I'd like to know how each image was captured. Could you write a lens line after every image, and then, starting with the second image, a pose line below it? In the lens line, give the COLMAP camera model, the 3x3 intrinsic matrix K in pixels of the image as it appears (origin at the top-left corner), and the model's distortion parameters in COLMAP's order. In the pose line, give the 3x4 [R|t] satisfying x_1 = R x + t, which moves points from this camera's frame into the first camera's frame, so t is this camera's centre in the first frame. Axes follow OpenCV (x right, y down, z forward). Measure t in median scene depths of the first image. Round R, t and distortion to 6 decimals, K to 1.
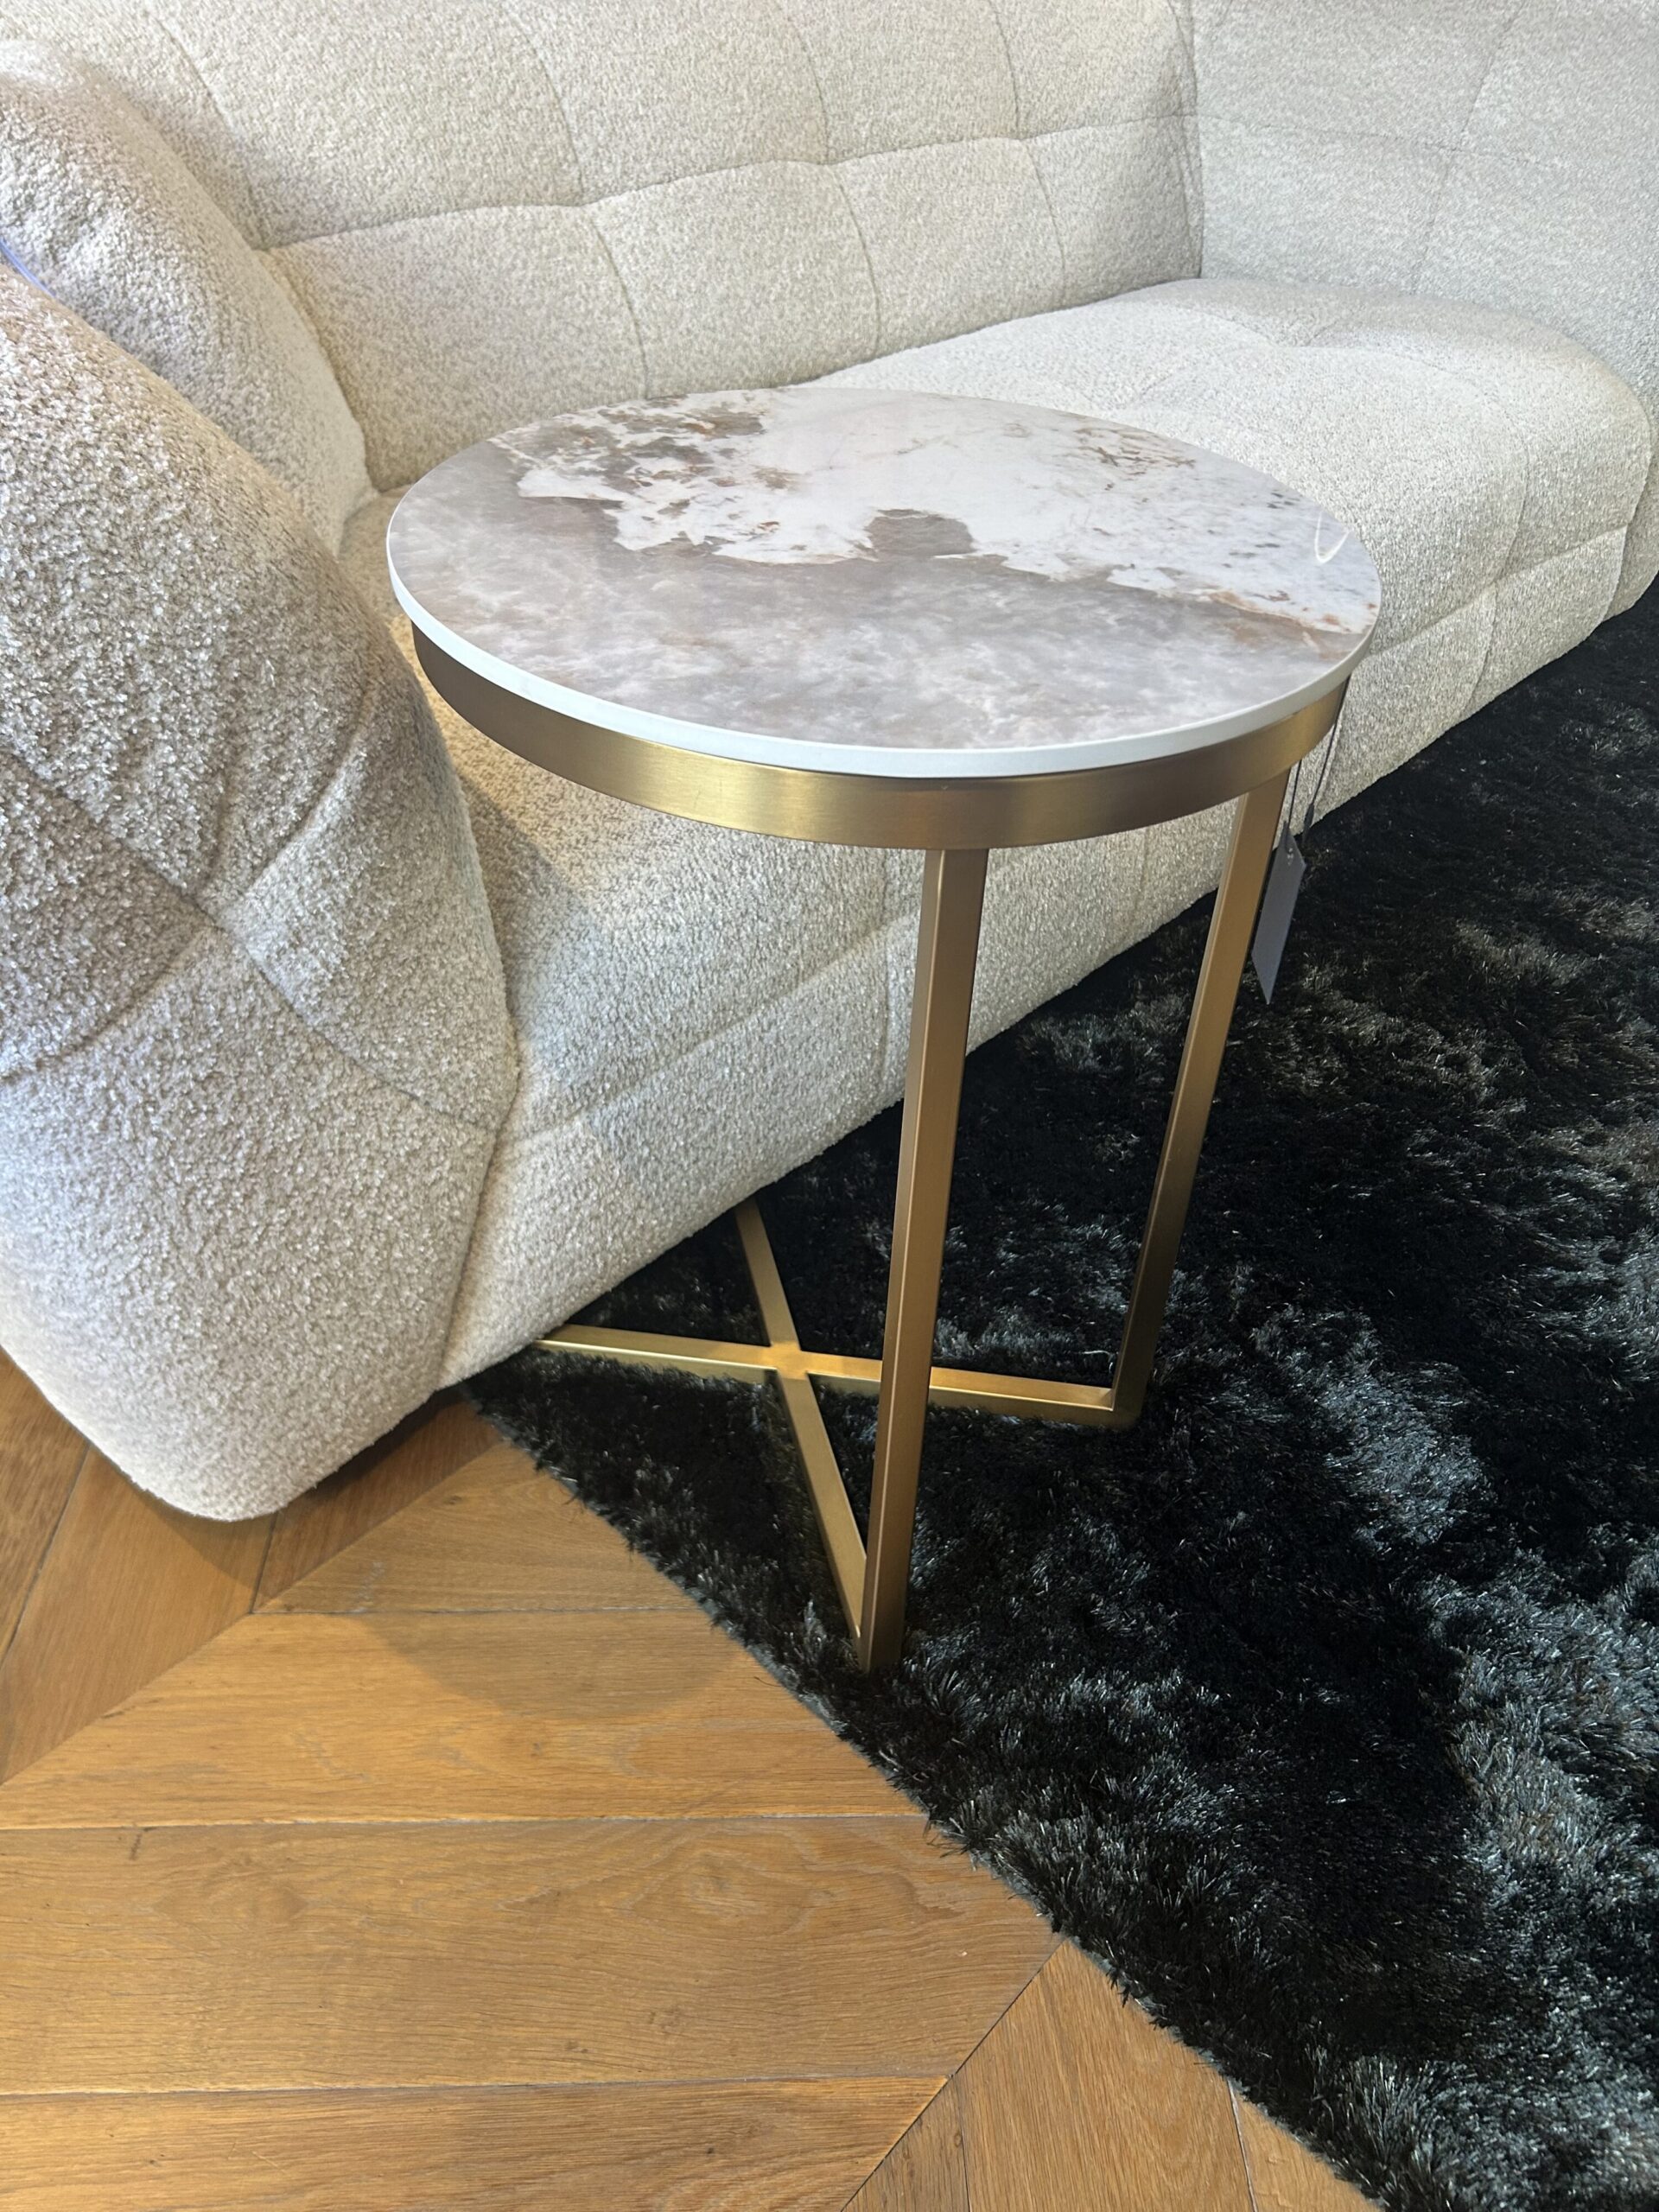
lens RADIAL K [[1660.3, 0, 835.5], [0, 1660.3, 1118.1], [0, 0, 1]] dist [0.066703, -0.077534]
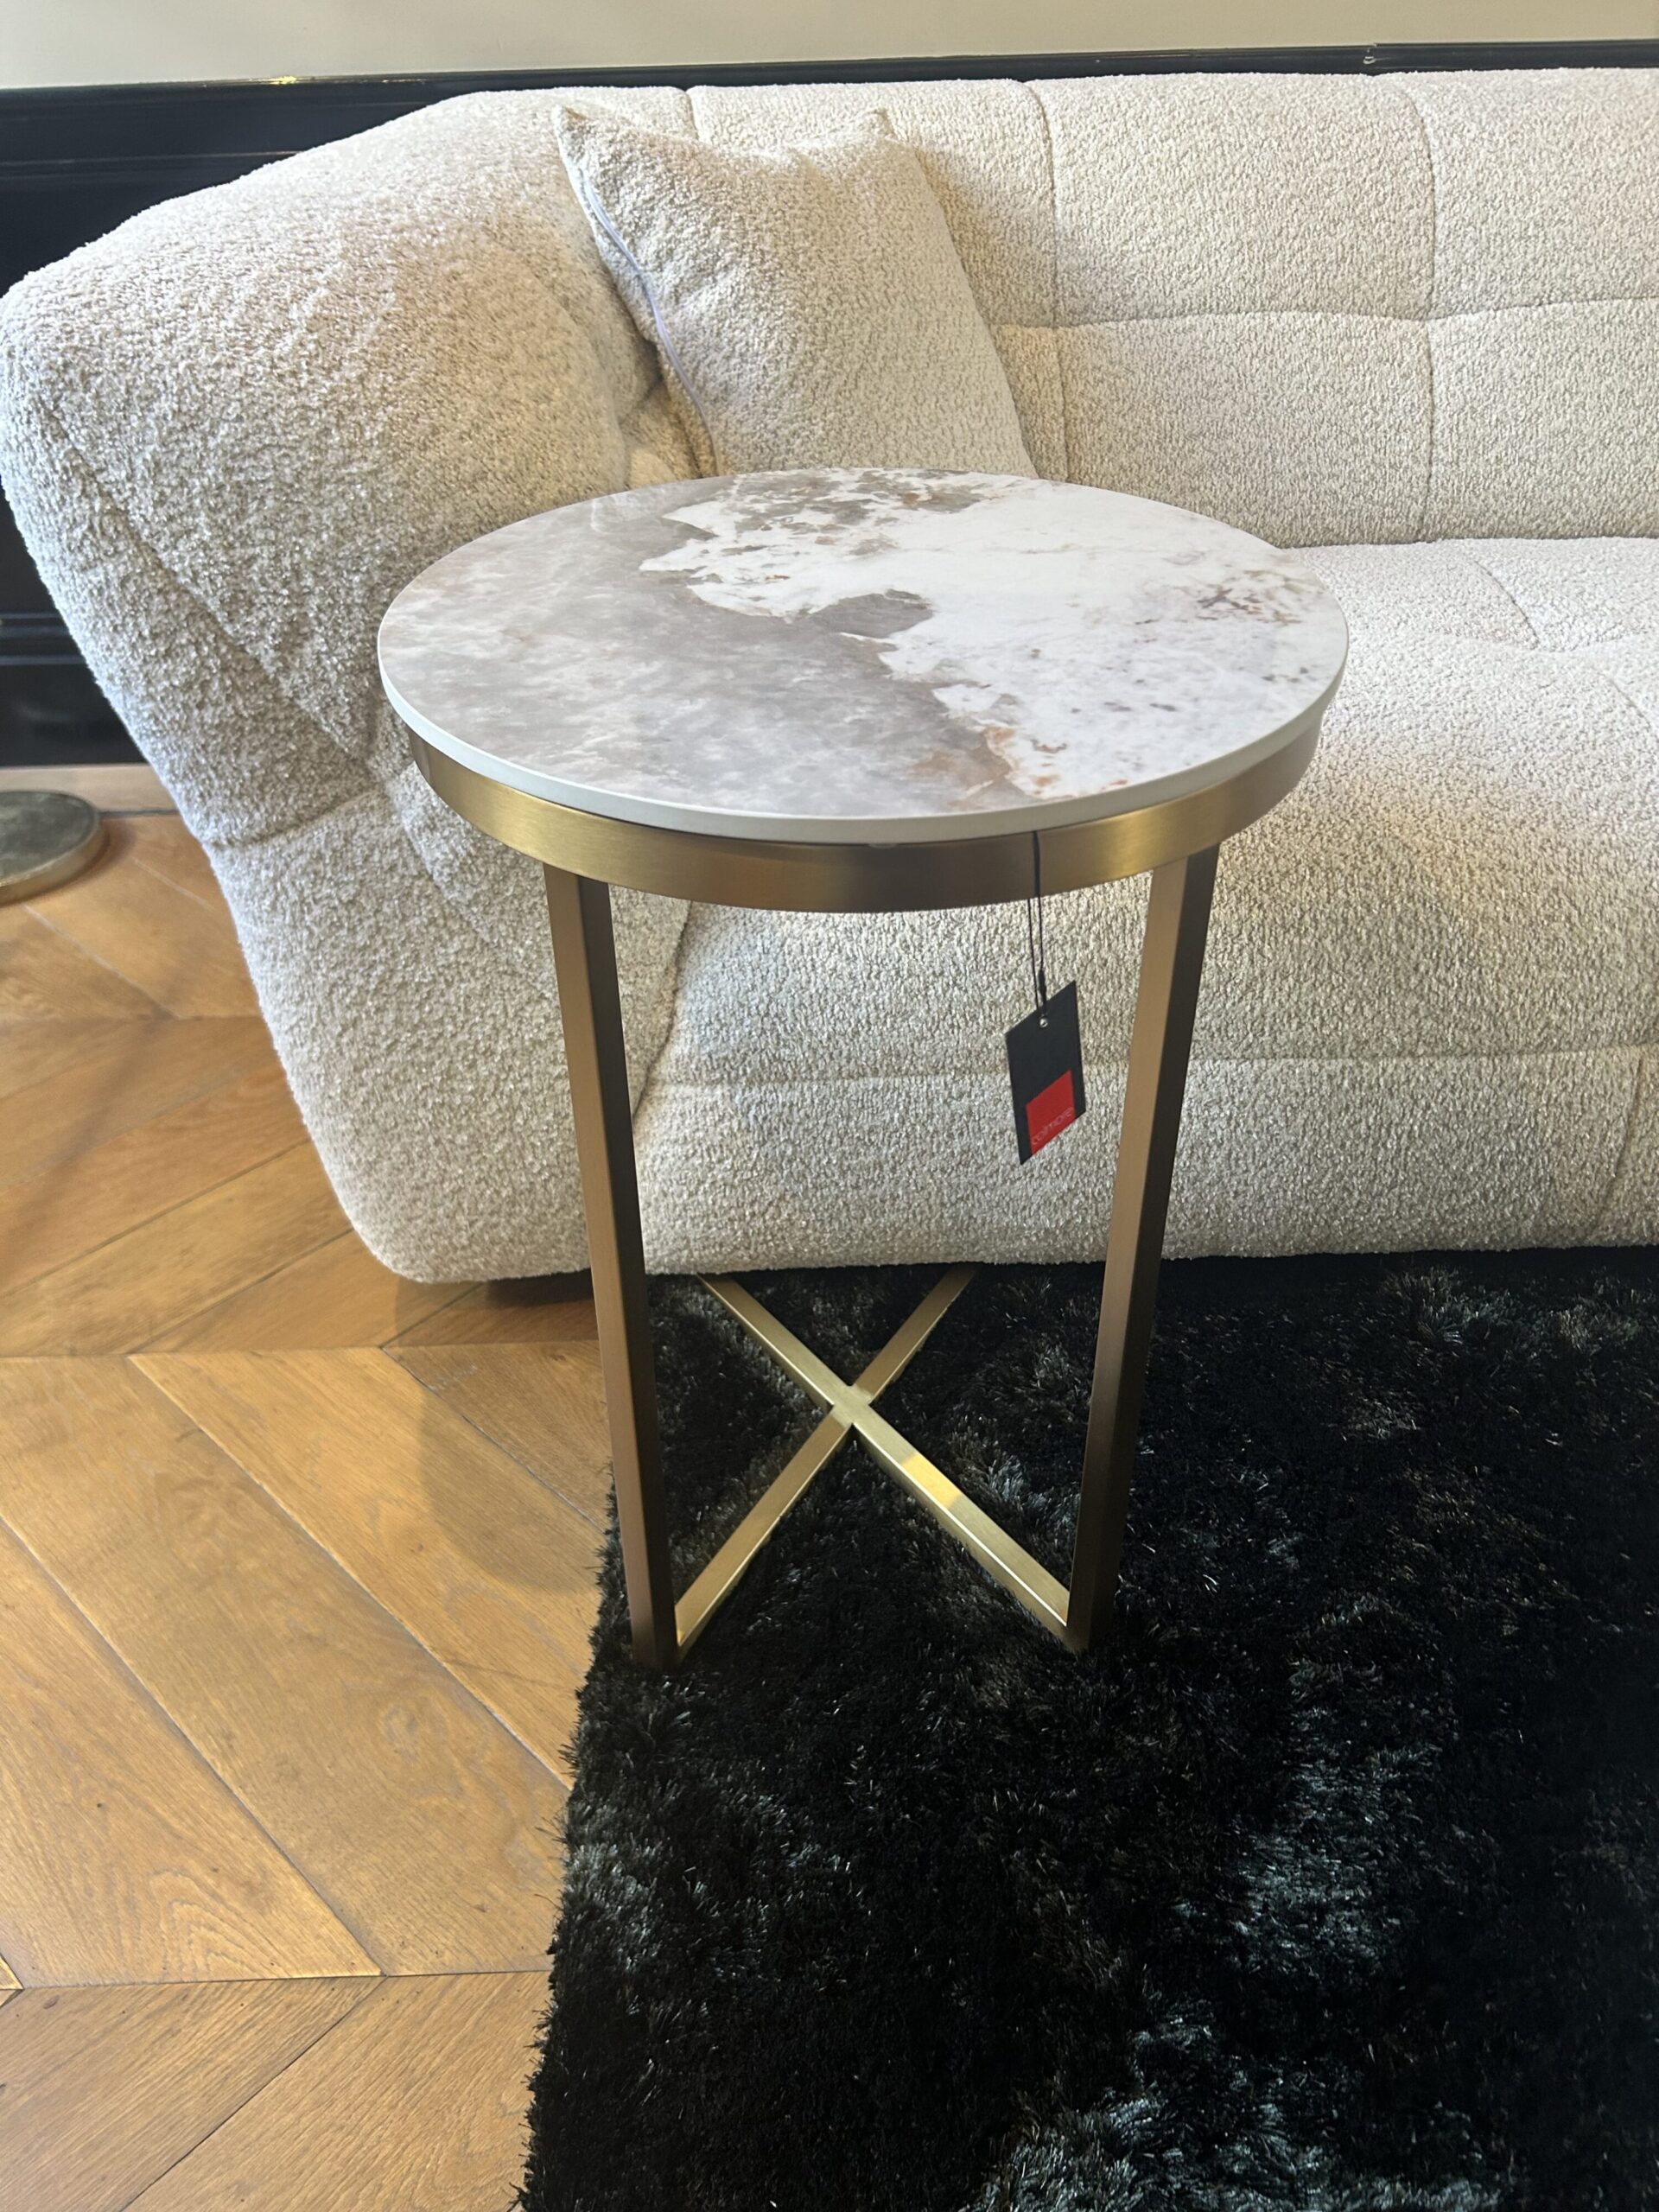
lens RADIAL K [[1660.3, 0, 835.5], [0, 1660.3, 1118.1], [0, 0, 1]] dist [0.066703, -0.077534]
pose [[0.696918, 0.382256, -0.606782, 0.729792], [-0.413030, 0.905629, 0.096137, -0.151527], [0.586269, 0.183620, 0.789033, 0.229329]]
